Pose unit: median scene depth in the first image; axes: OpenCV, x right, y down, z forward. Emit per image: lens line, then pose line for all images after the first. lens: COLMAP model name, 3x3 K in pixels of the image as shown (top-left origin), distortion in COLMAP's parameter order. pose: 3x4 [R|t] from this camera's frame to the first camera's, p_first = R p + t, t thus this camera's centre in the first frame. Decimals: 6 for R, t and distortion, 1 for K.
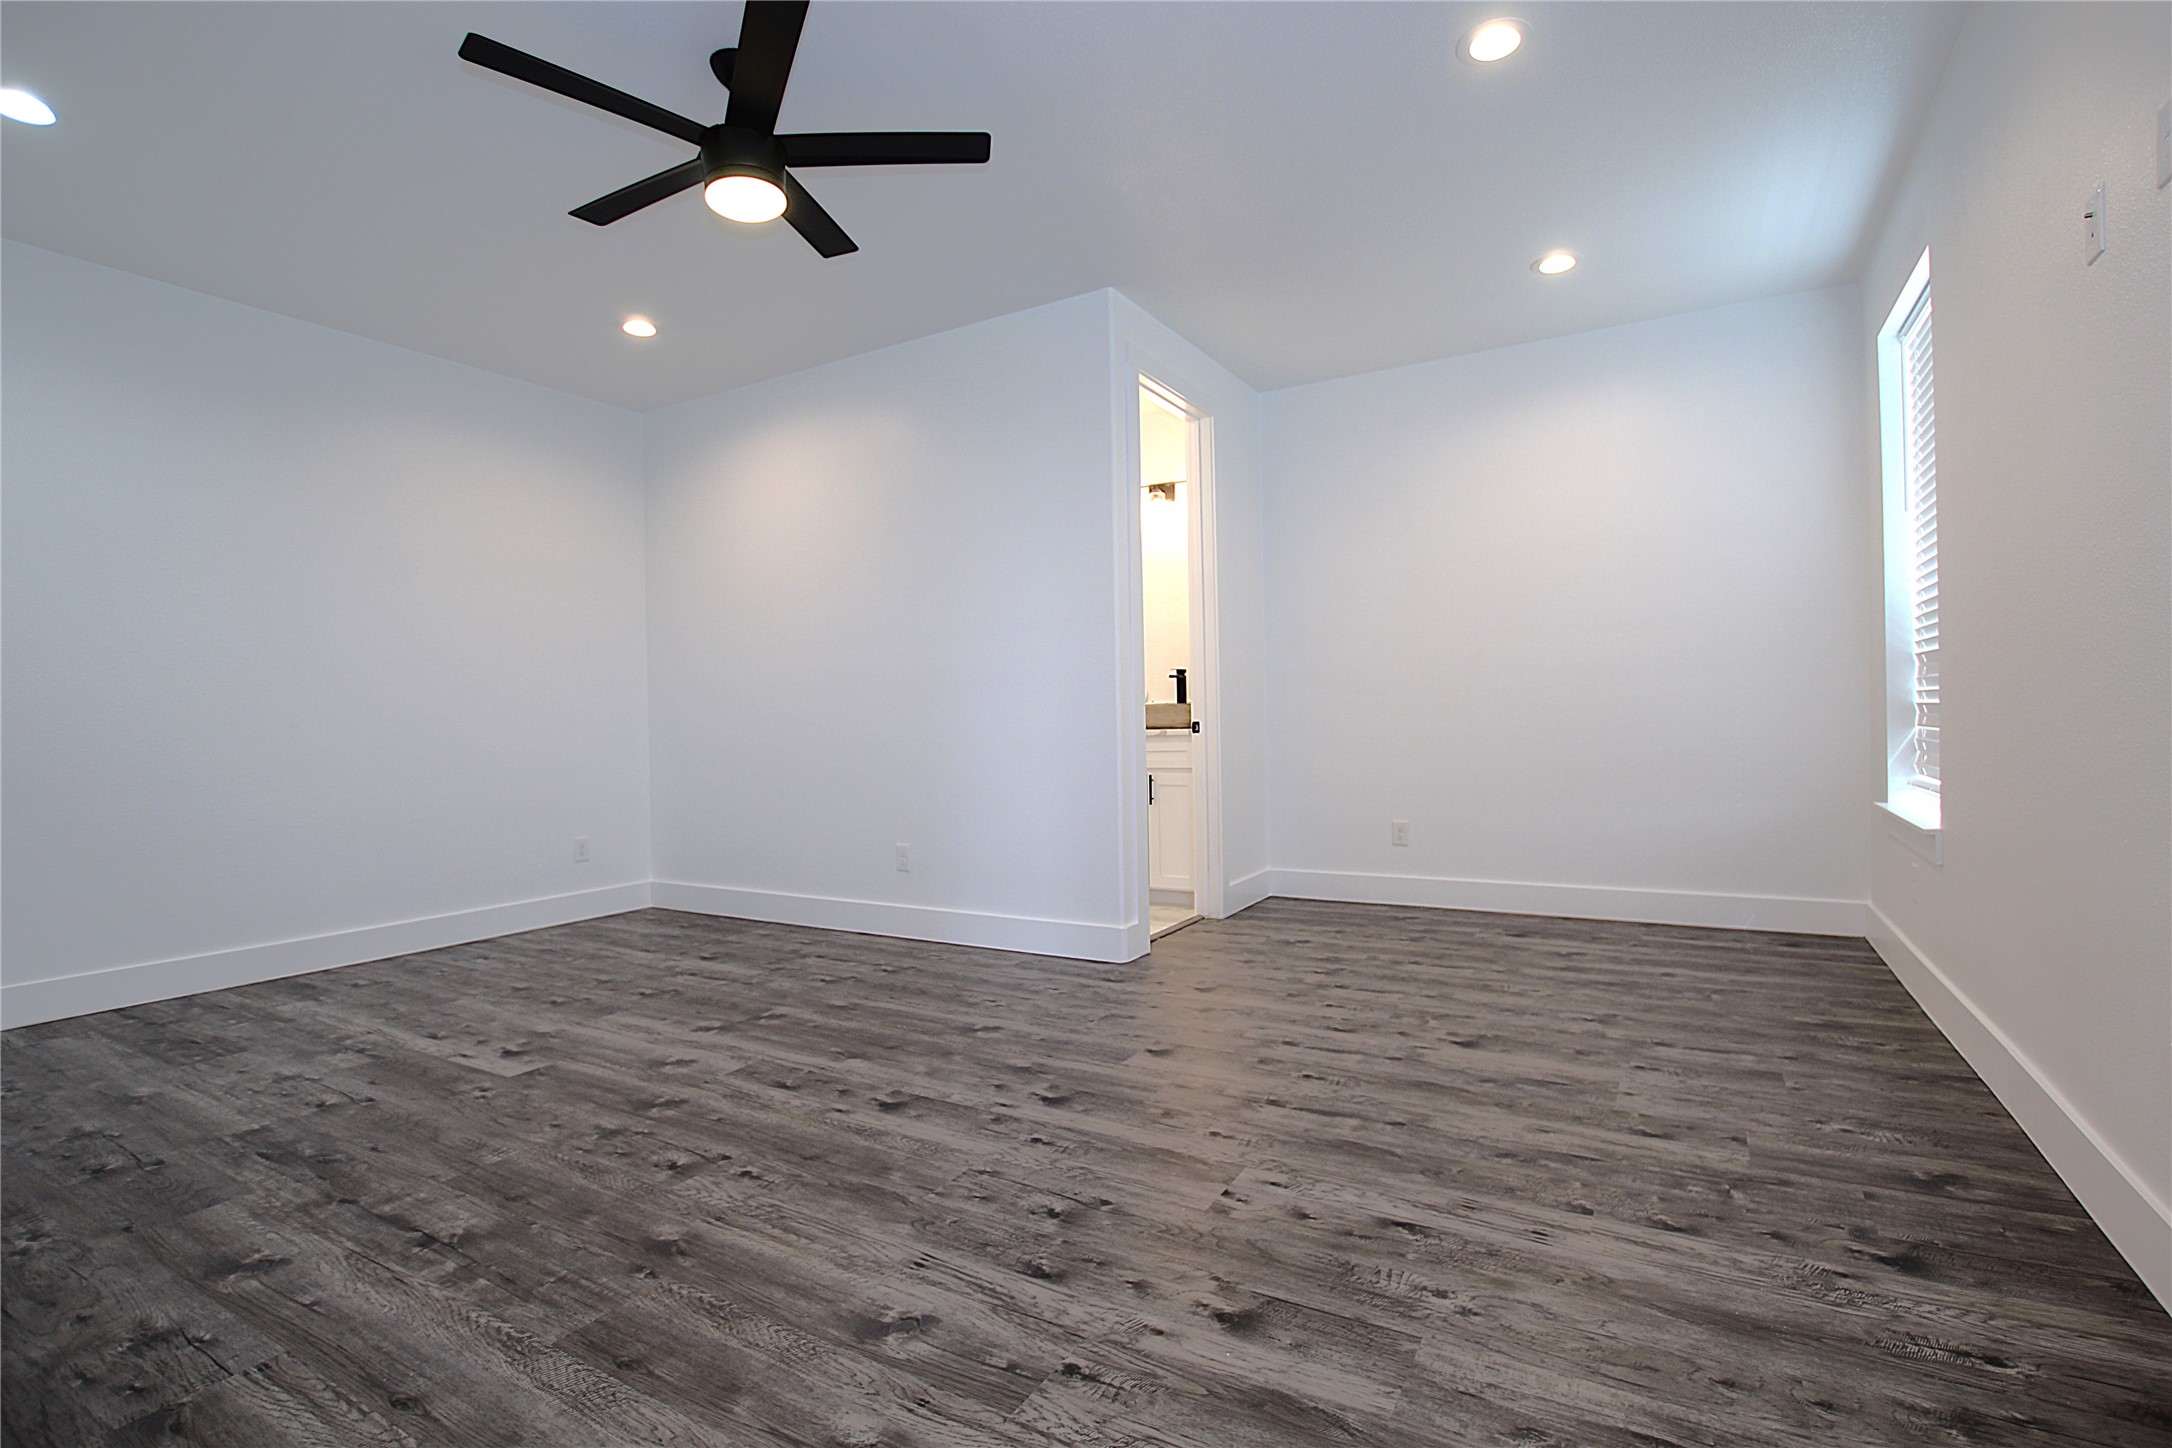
lens RADIAL K [[1013.1, 0, 1091.5], [0, 1013.1, 729.5], [0, 0, 1]] dist [-0.027571, 0.004057]
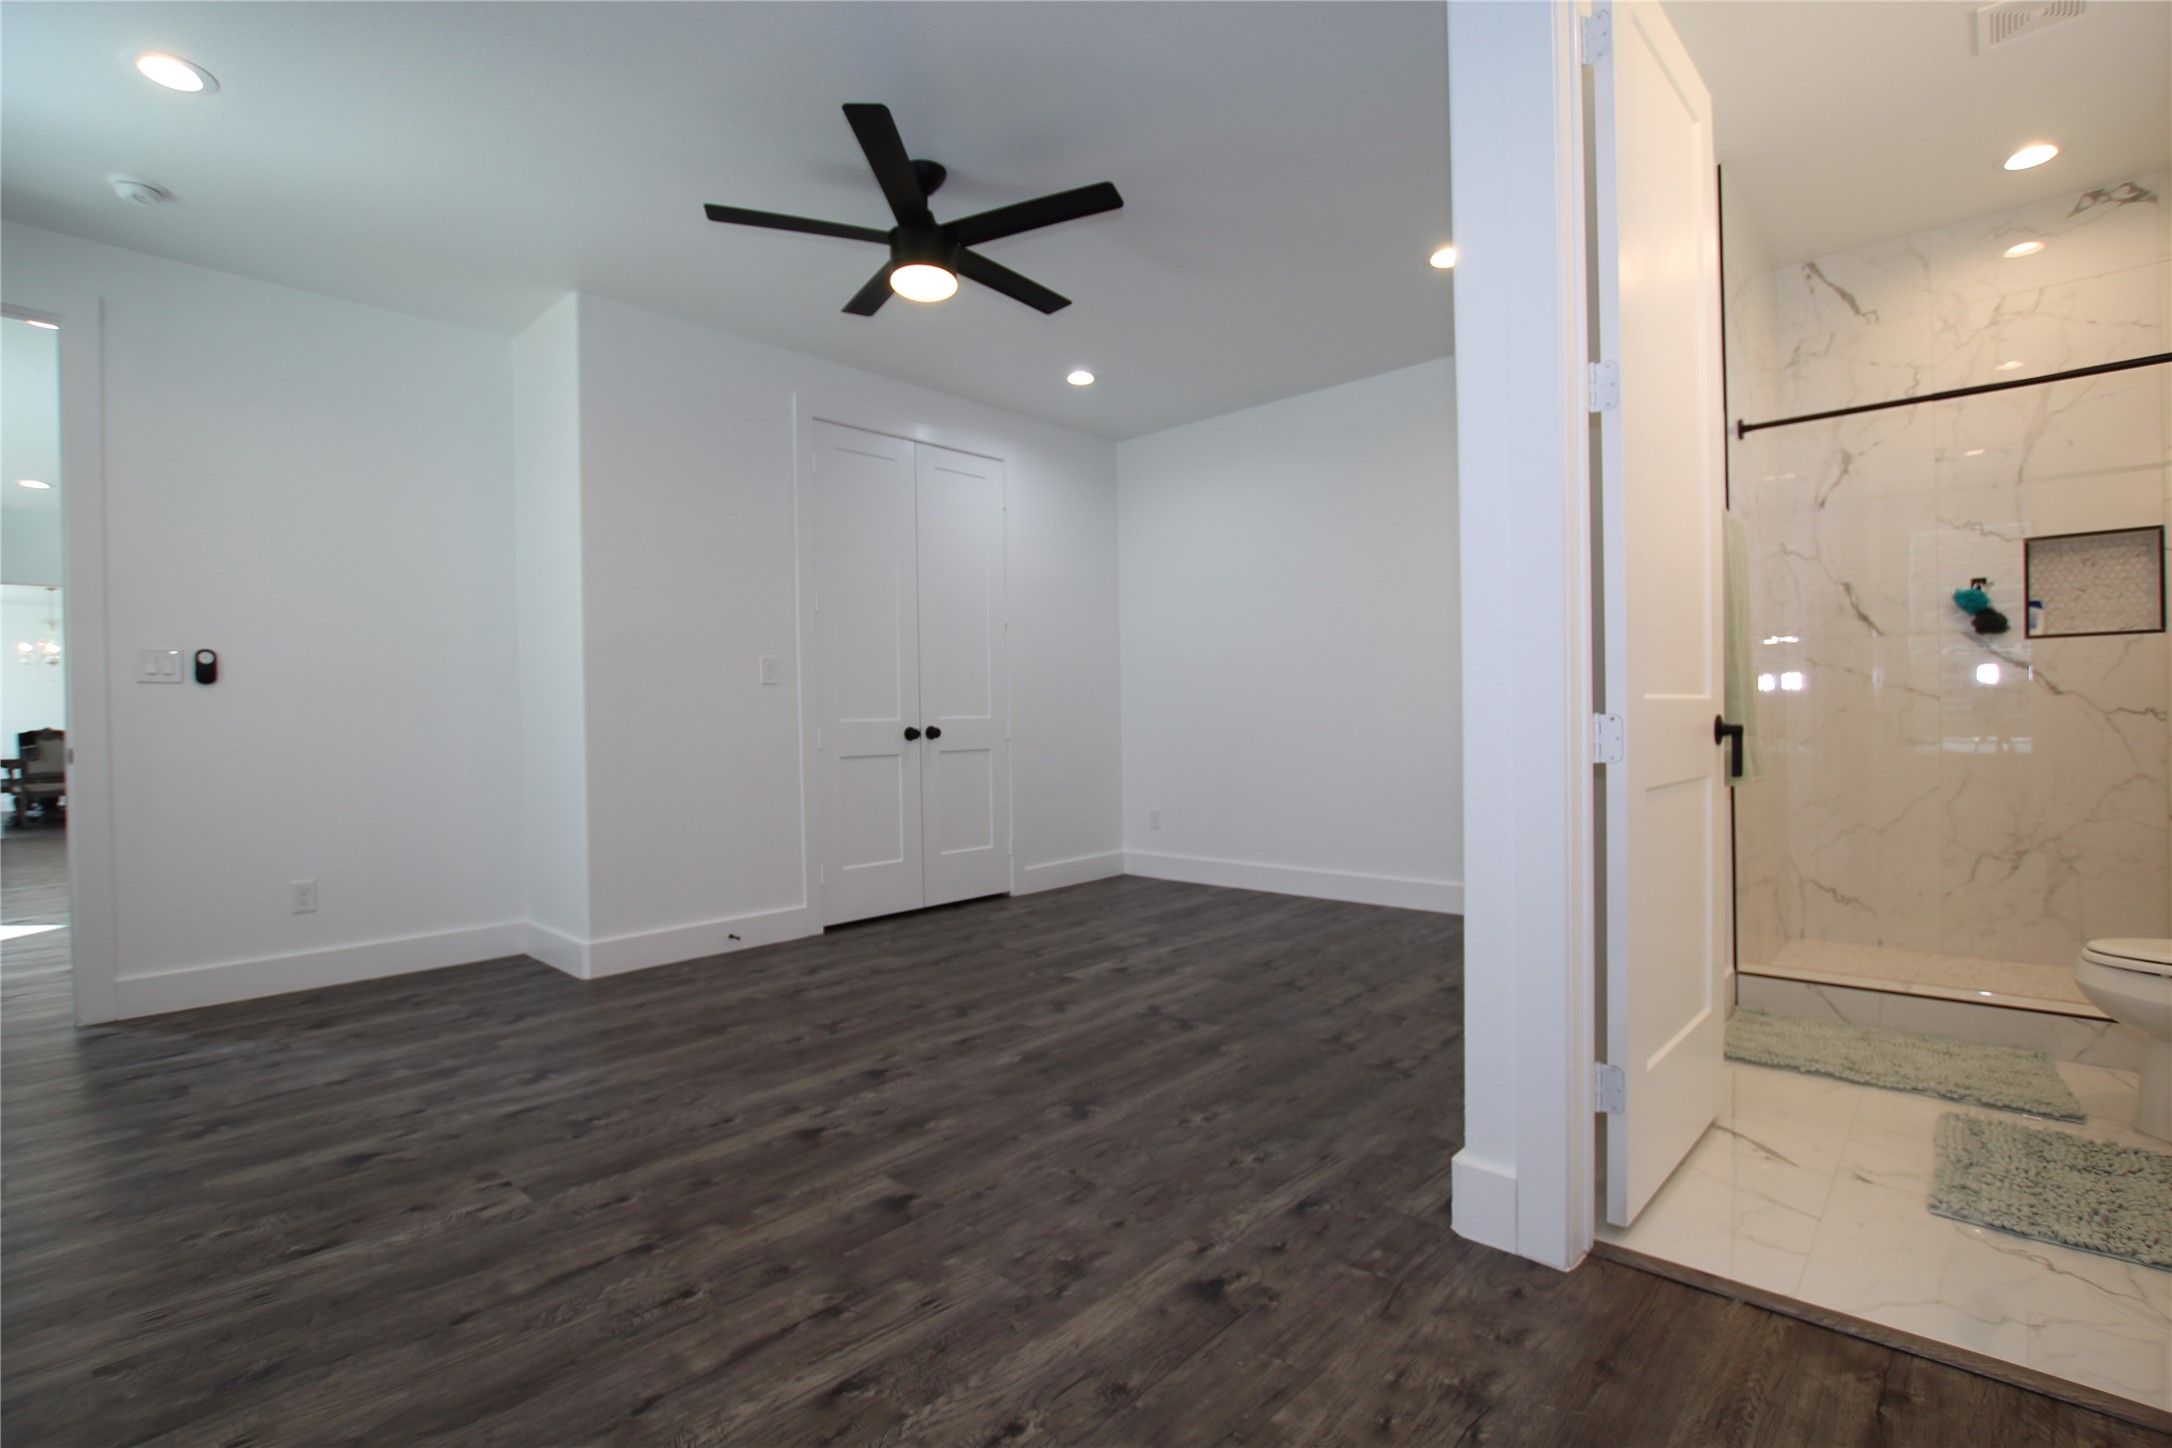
lens RADIAL K [[1013.1, 0, 1091.5], [0, 1013.1, 729.5], [0, 0, 1]] dist [-0.027571, 0.004057]
pose [[-0.219085, 0.034143, -0.975108, 0.798821], [0.015642, 0.999382, 0.031479, -0.031077], [0.975580, -0.008356, -0.219484, 1.454880]]
